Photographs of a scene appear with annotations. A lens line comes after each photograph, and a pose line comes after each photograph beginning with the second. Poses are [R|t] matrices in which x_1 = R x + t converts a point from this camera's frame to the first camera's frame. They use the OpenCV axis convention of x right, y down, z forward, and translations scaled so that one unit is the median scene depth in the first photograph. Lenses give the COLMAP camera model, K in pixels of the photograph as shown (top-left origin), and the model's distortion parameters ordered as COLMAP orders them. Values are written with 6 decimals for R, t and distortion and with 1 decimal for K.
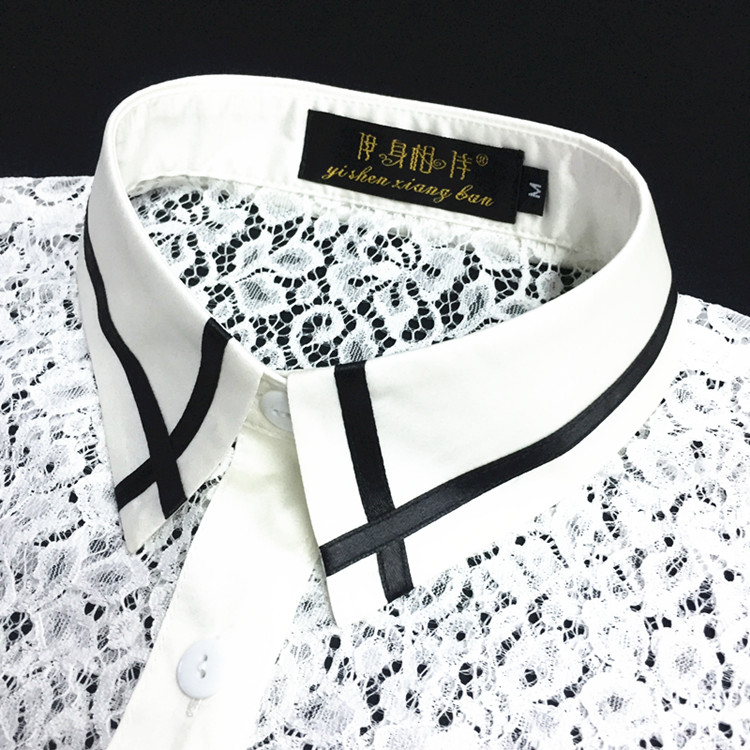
lens RADIAL K [[775.1, 0, 374.4], [0, 775.1, 373.7], [0, 0, 1]] dist [0.014554, 0.000000]
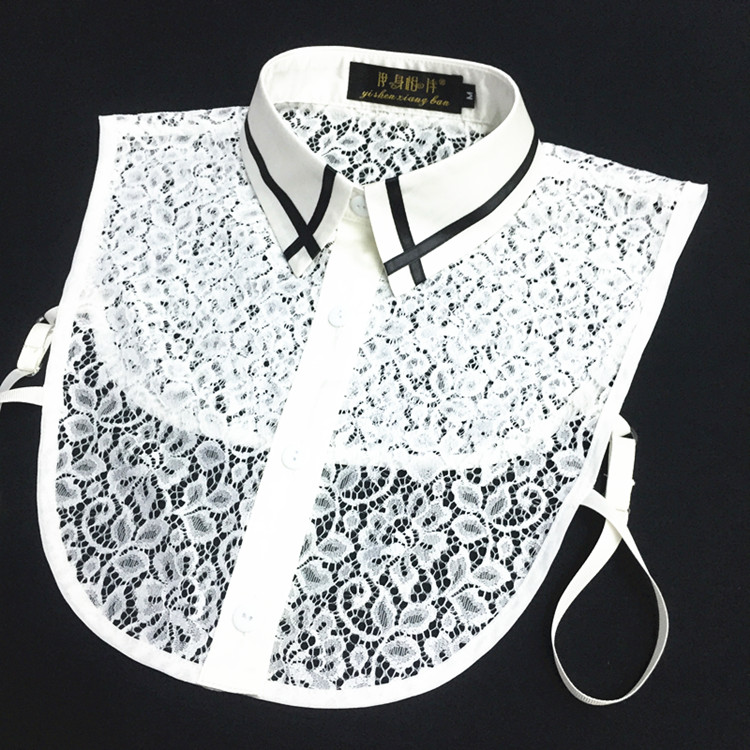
lens RADIAL K [[775.1, 0, 375.7], [0, 775.1, 376.6], [0, 0, 1]] dist [0.014554, 0.000000]
pose [[0.996049, -0.085008, 0.025697, -0.168356], [0.082365, 0.992472, 0.090635, 0.321103], [-0.033208, -0.088161, 0.995553, -1.198490]]
